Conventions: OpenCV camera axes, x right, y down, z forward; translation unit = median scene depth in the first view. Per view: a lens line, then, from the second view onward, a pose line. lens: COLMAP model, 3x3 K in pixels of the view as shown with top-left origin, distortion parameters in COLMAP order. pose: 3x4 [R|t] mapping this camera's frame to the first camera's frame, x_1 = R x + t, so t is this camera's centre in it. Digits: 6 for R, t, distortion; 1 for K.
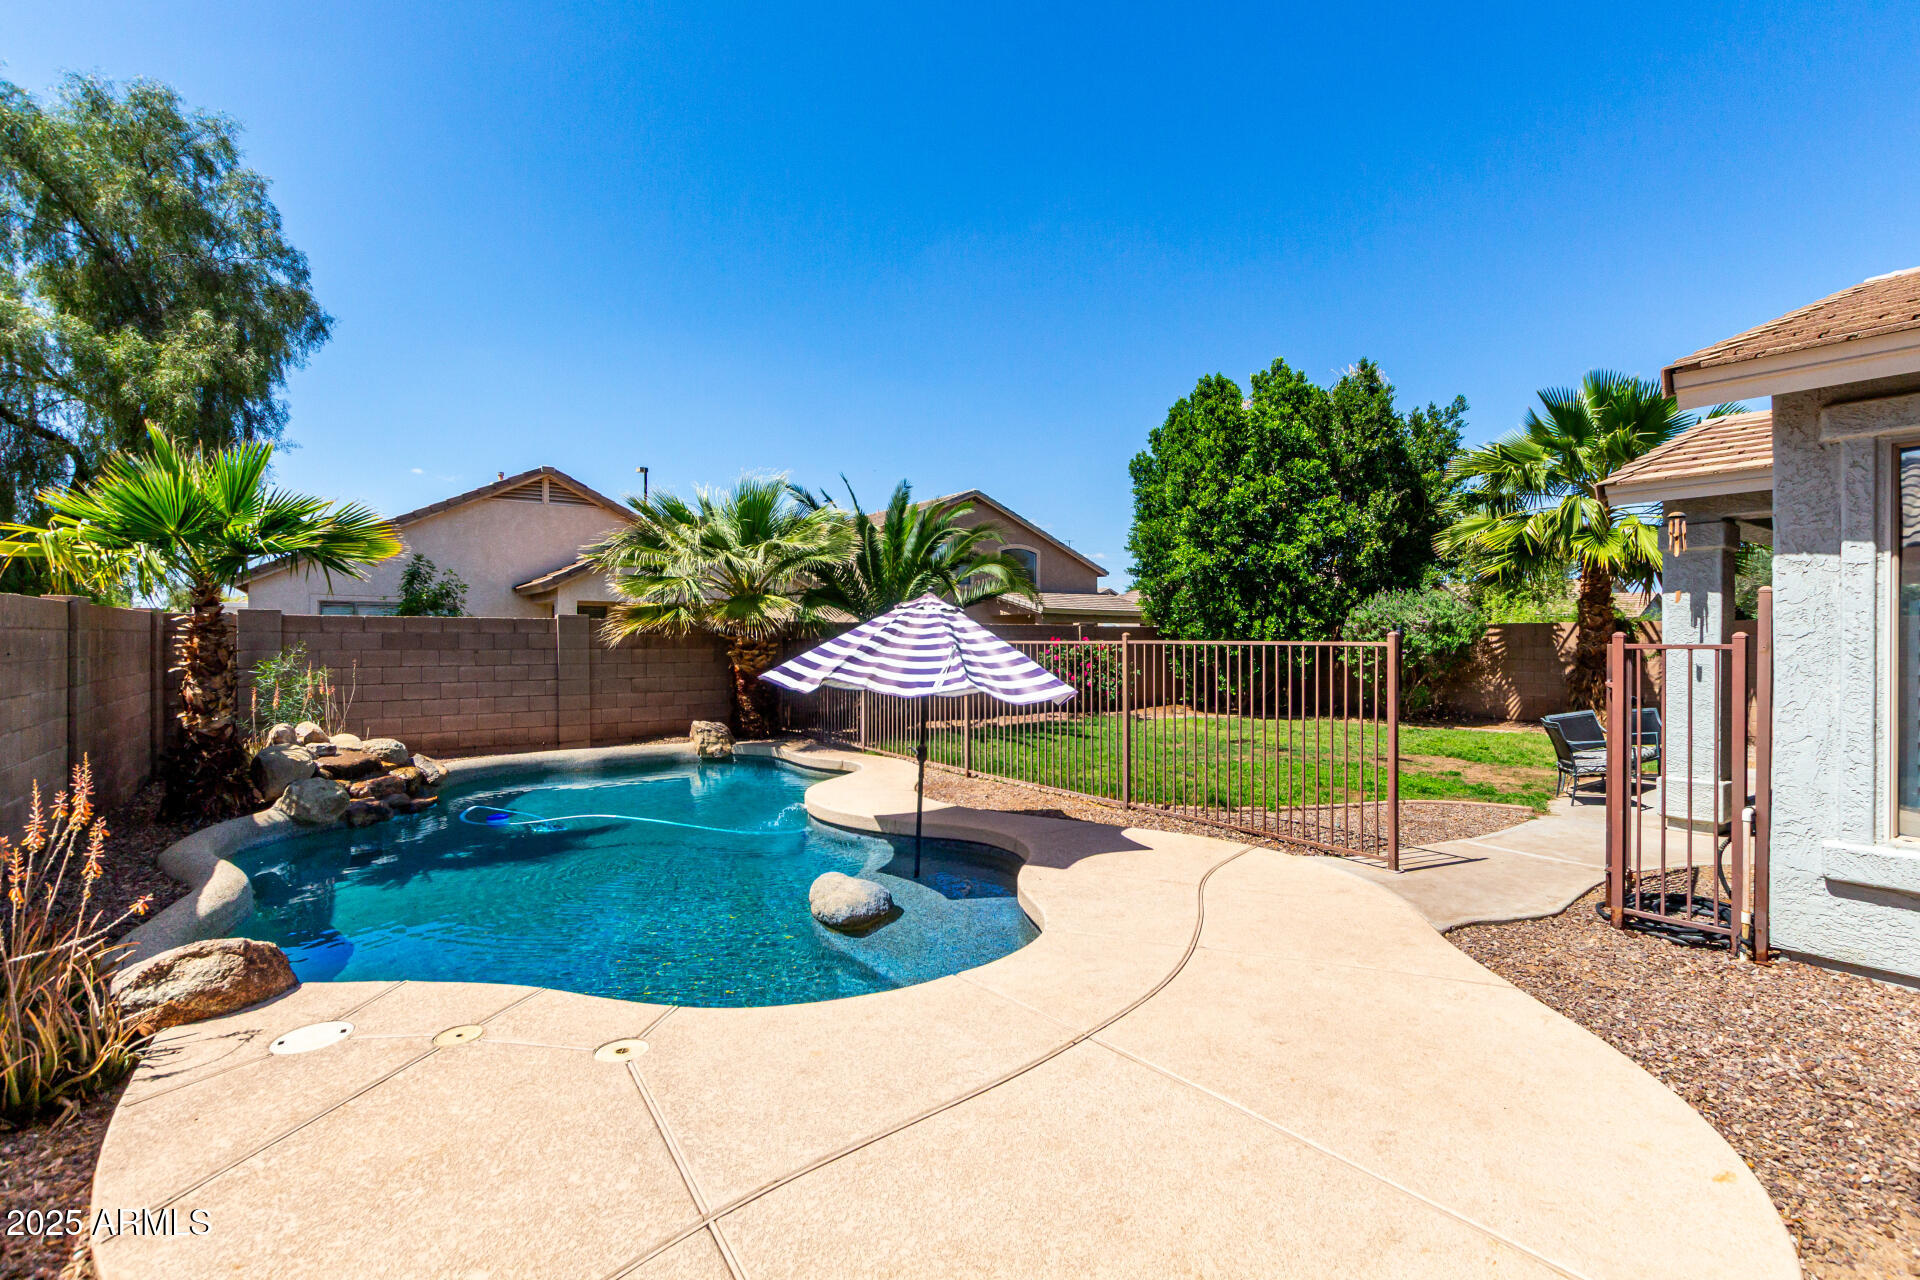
lens RADIAL K [[895.2, 0, 970.2], [0, 895.2, 635.9], [0, 0, 1]] dist [0.020459, -0.000871]
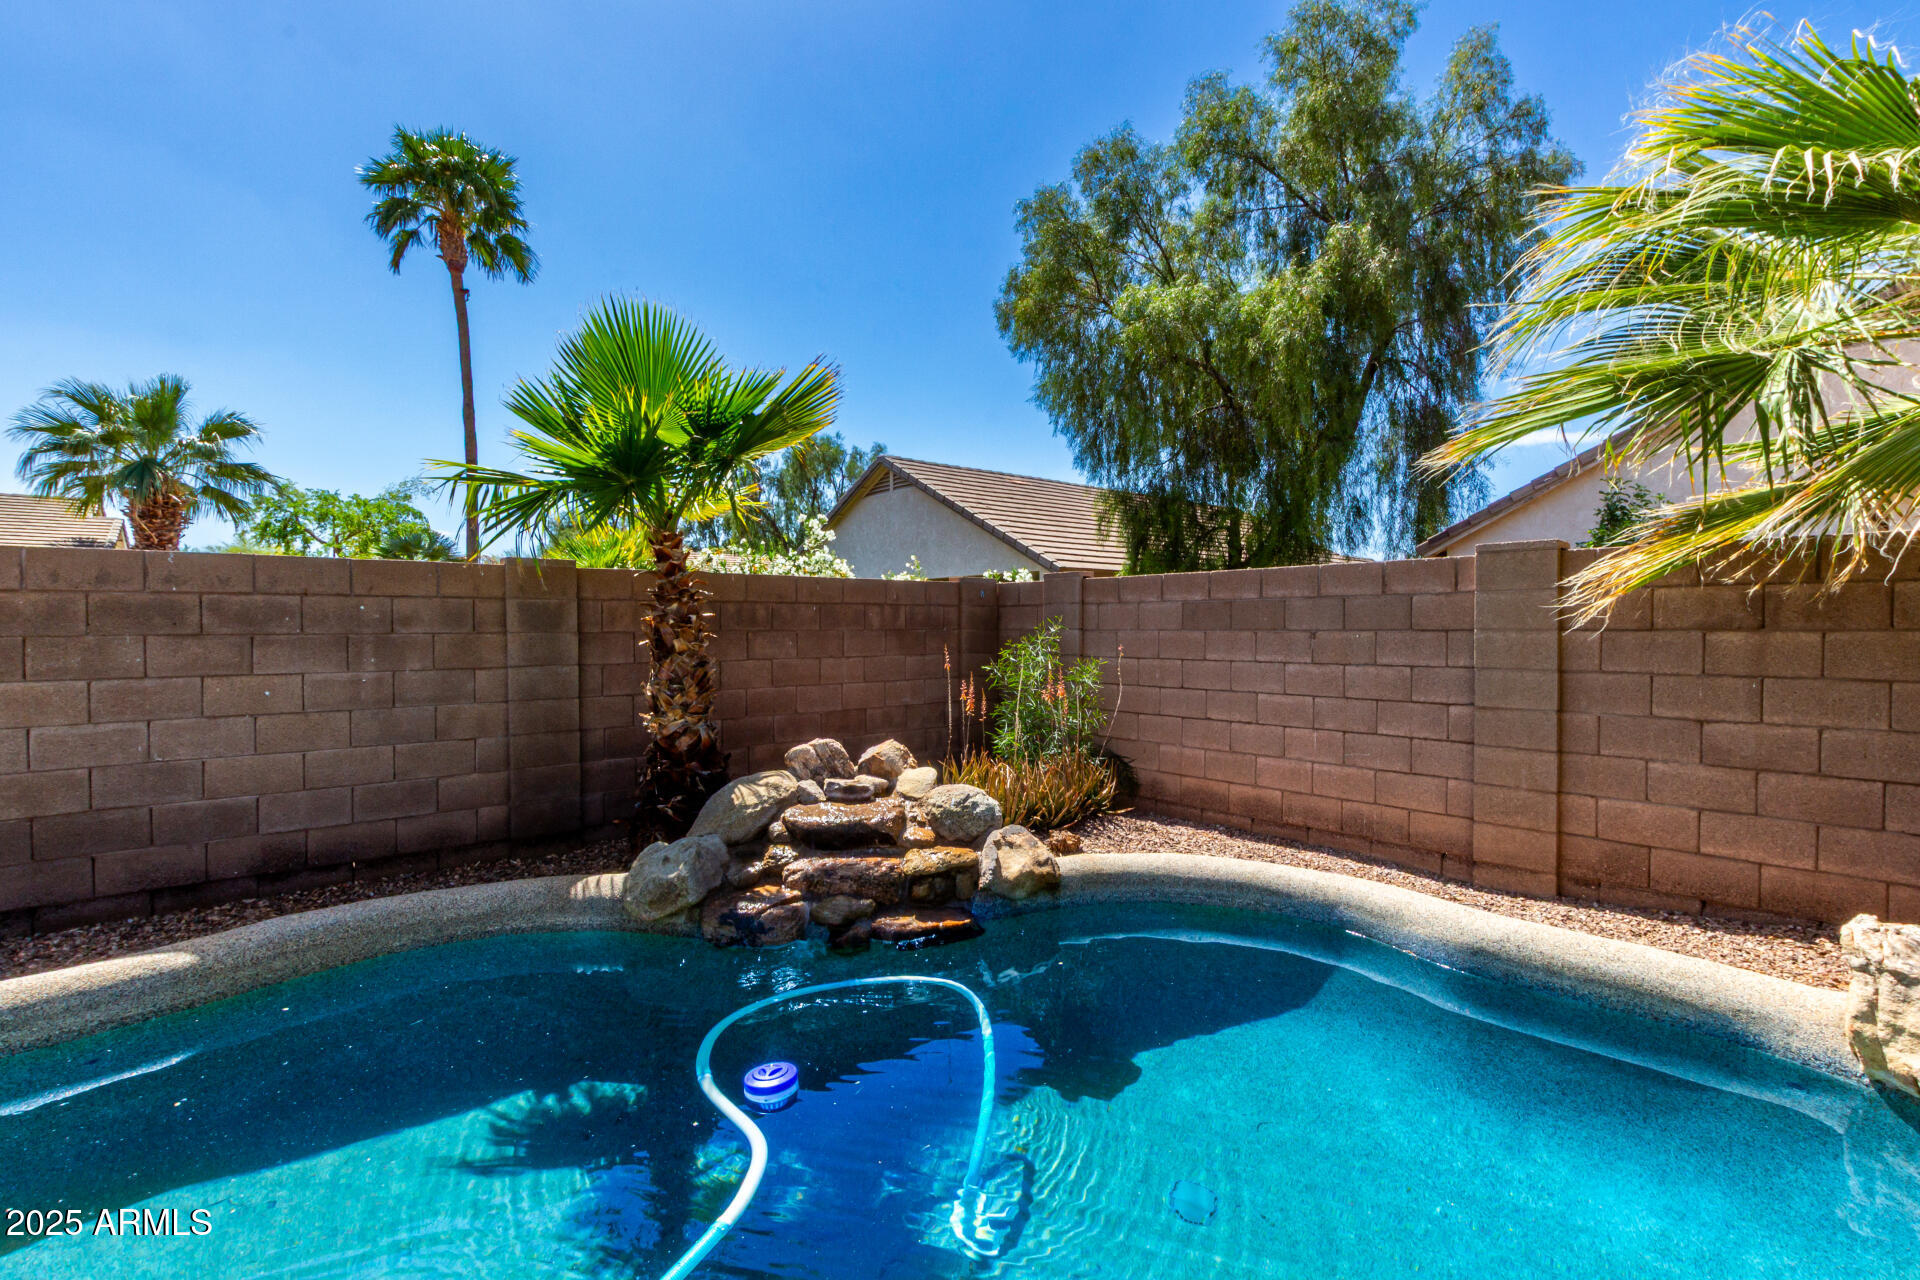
lens RADIAL K [[888.5, 0, 974.0], [0, 888.5, 630.6], [0, 0, 1]] dist [0.018028, -0.007055]
pose [[0.088739, 0.000246, -0.996055, -0.100240], [0.004065, 0.999992, 0.000609, 0.017339], [0.996047, -0.004103, 0.088737, 0.948965]]
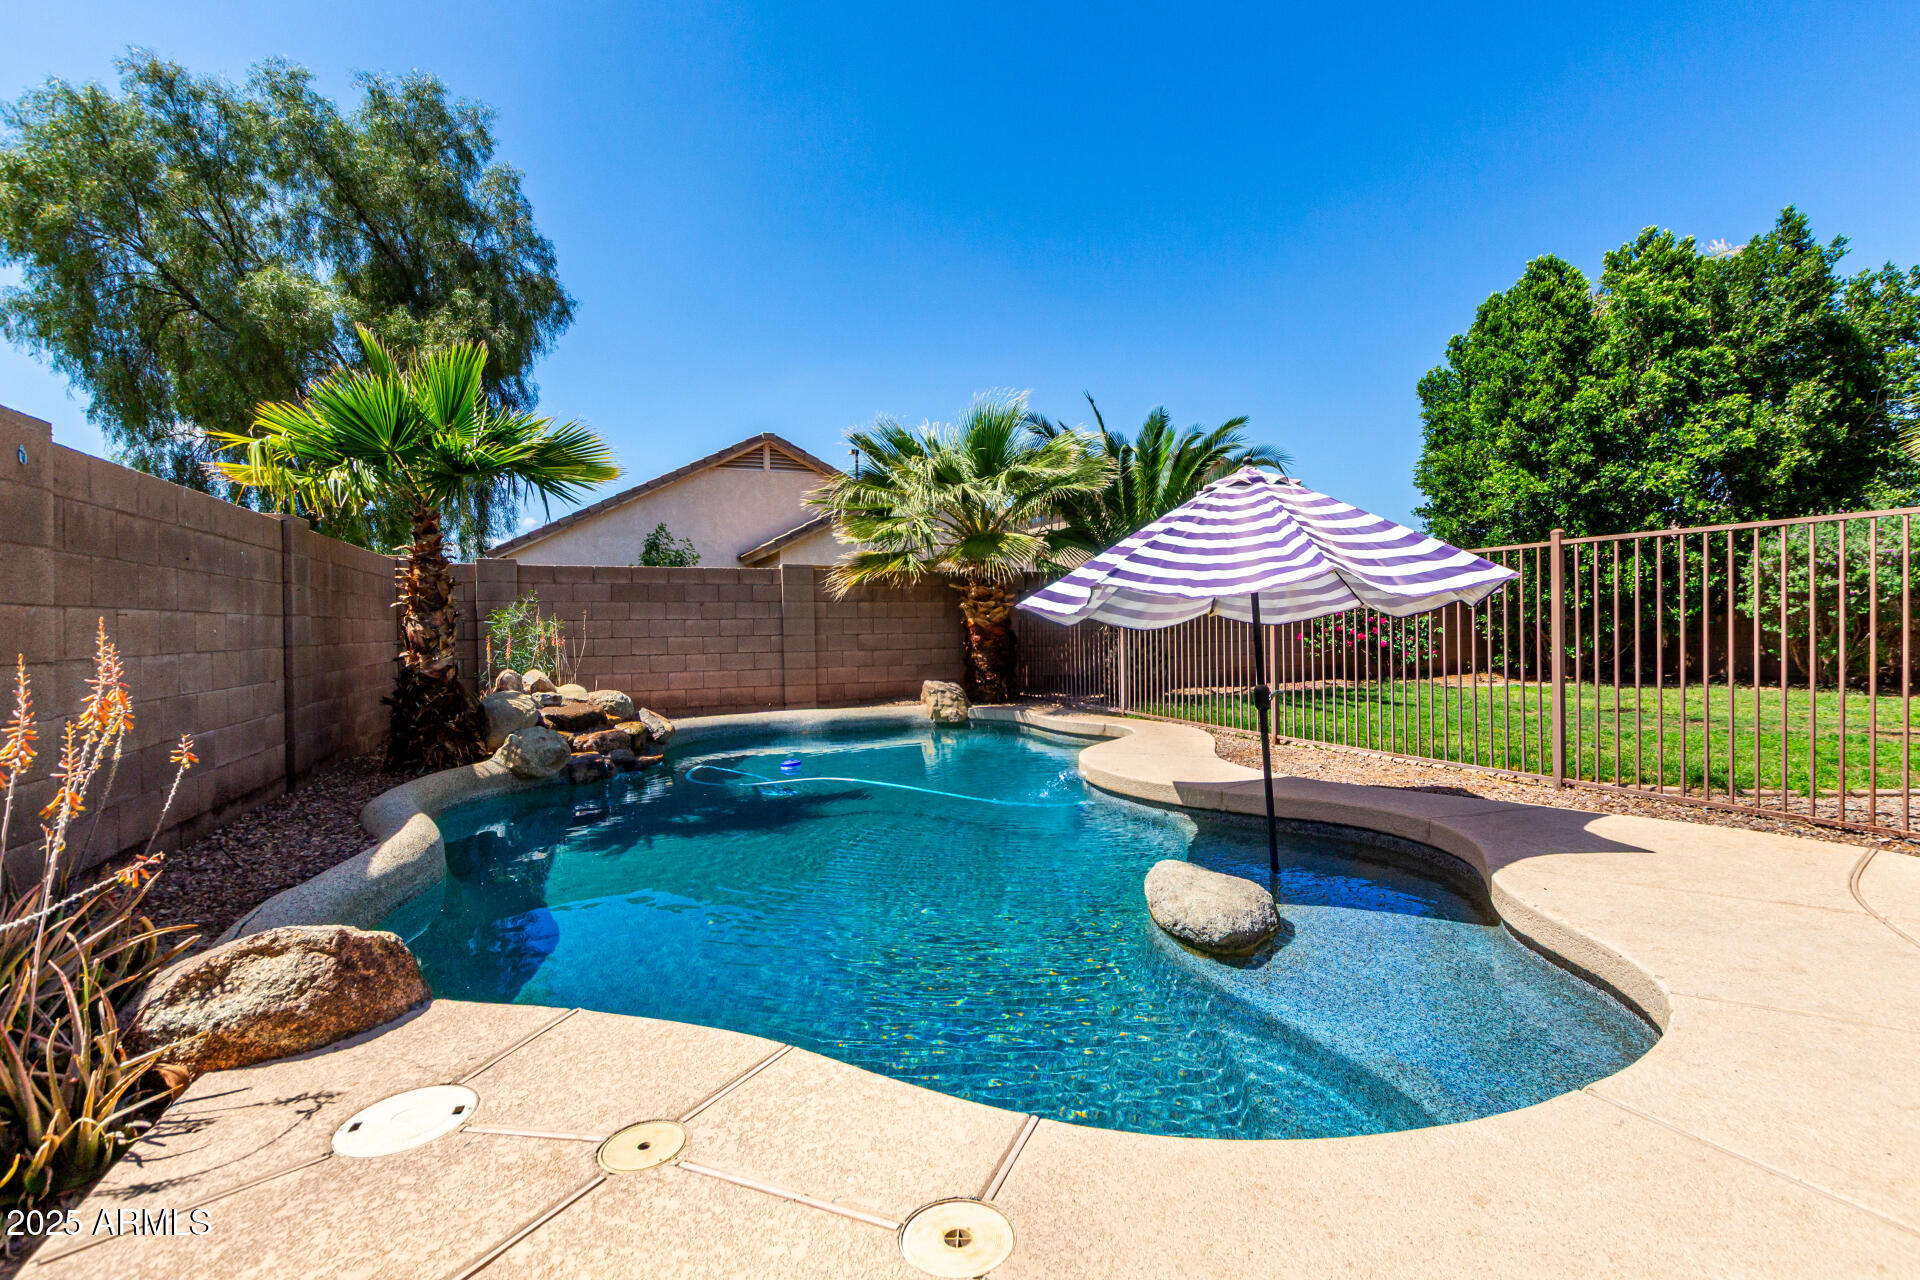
lens RADIAL K [[888.5, 0, 974.0], [0, 888.5, 630.6], [0, 0, 1]] dist [0.018028, -0.007055]
pose [[0.977256, -0.012268, -0.211708, -0.097384], [0.013767, 0.999890, 0.005607, 0.053061], [0.211616, -0.008395, 0.977317, 0.197302]]
